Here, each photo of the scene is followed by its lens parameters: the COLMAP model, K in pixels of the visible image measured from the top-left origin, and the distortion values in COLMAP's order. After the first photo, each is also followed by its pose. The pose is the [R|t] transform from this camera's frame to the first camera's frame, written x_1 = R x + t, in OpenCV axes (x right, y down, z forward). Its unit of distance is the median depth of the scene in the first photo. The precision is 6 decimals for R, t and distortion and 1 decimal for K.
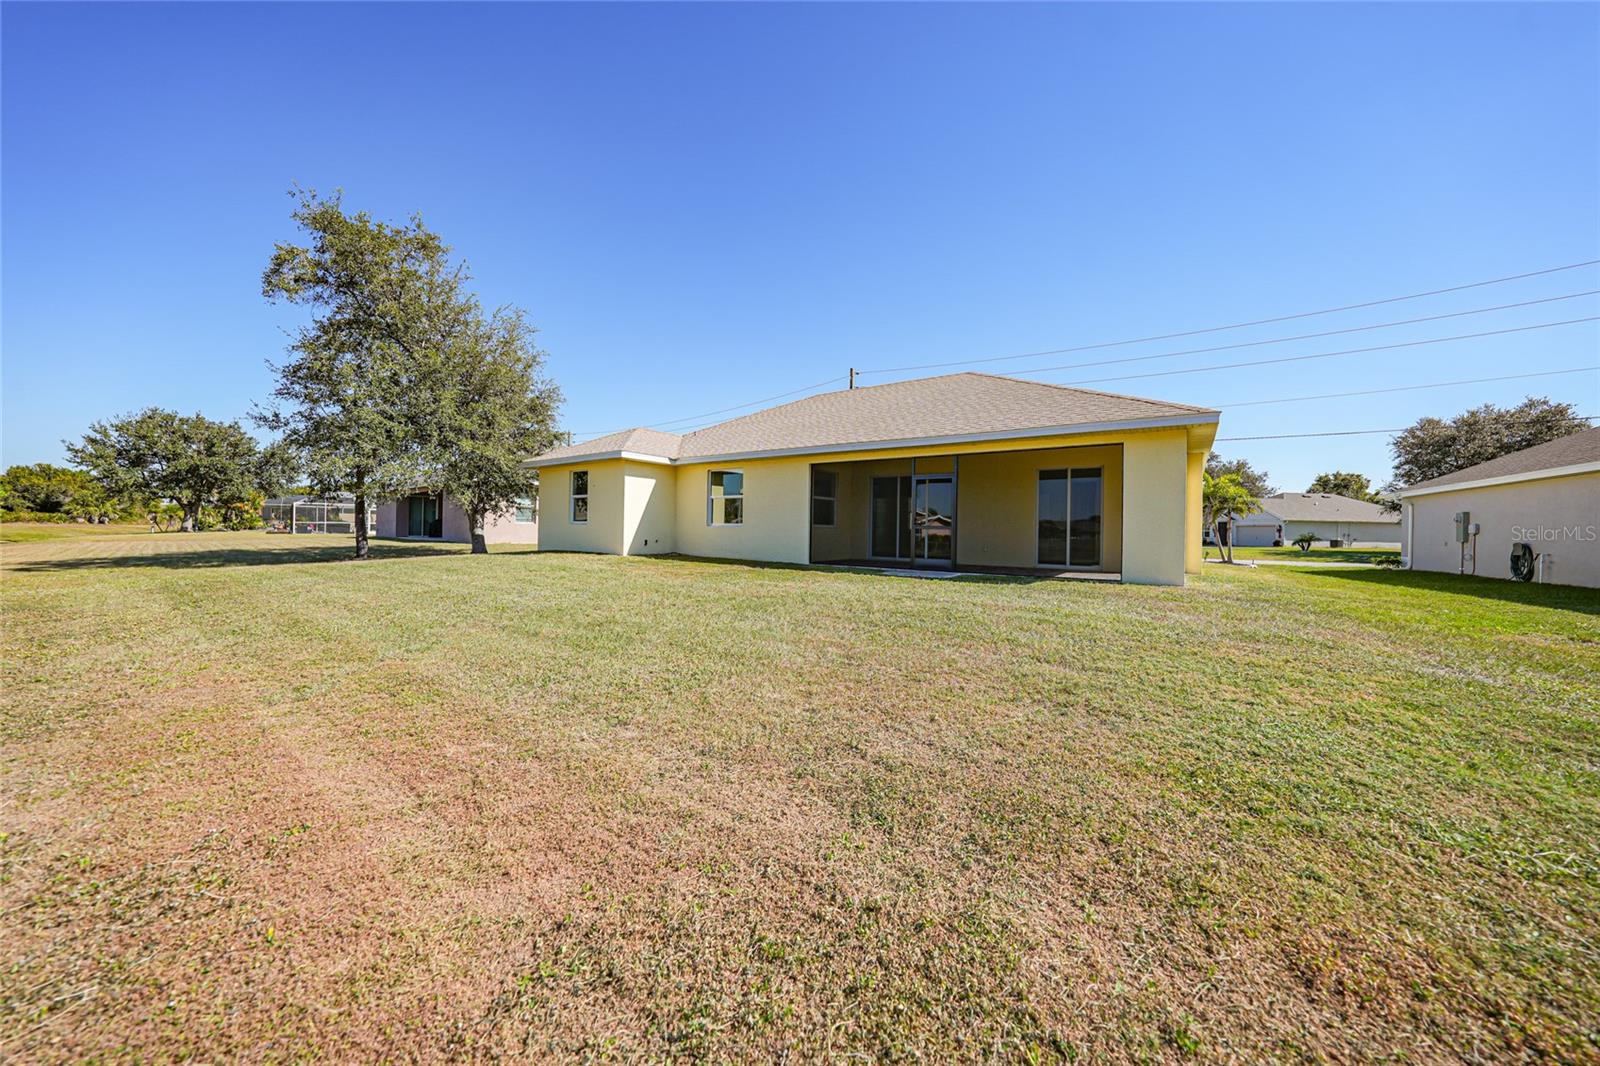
lens RADIAL K [[572.1, 0, 801.0], [0, 572.1, 527.8], [0, 0, 1]] dist [-0.011196, 0.000098]
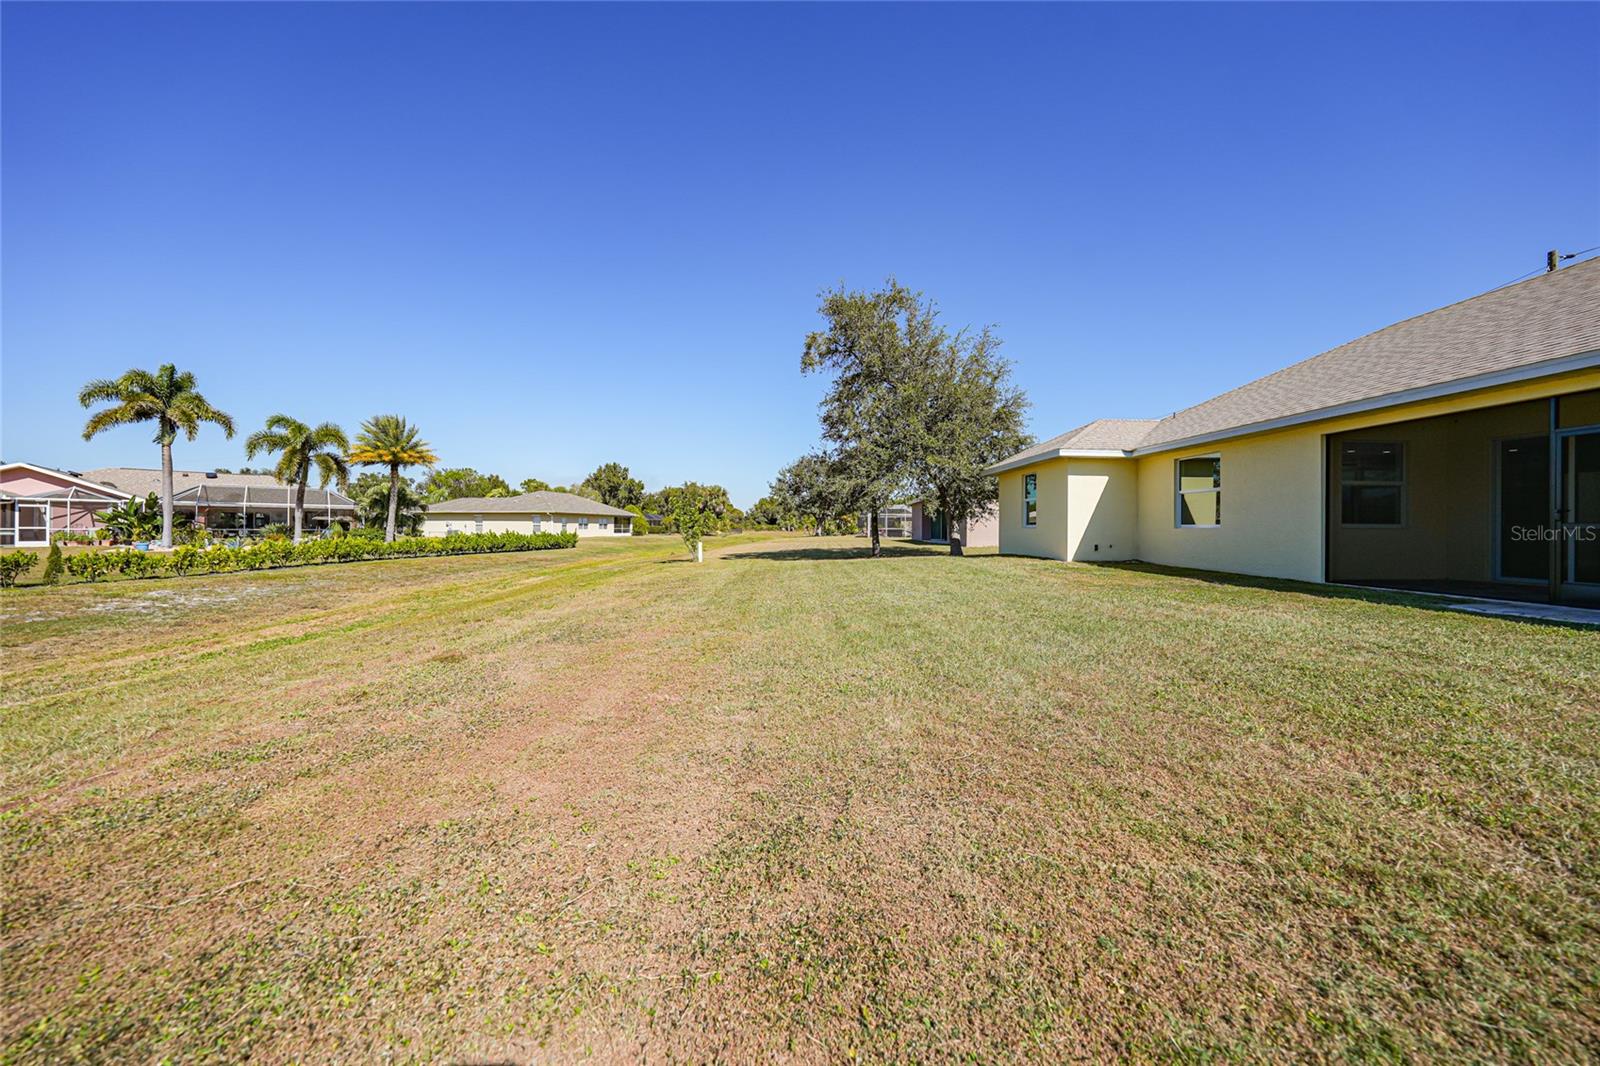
lens RADIAL K [[564.6, 0, 796.8], [0, 564.6, 527.5], [0, 0, 1]] dist [-0.000262, 0.000181]
pose [[0.609897, -0.013710, -0.792362, 0.143096], [0.008499, 0.999906, -0.010759, -0.000294], [0.792435, -0.000172, 0.609957, 0.090185]]
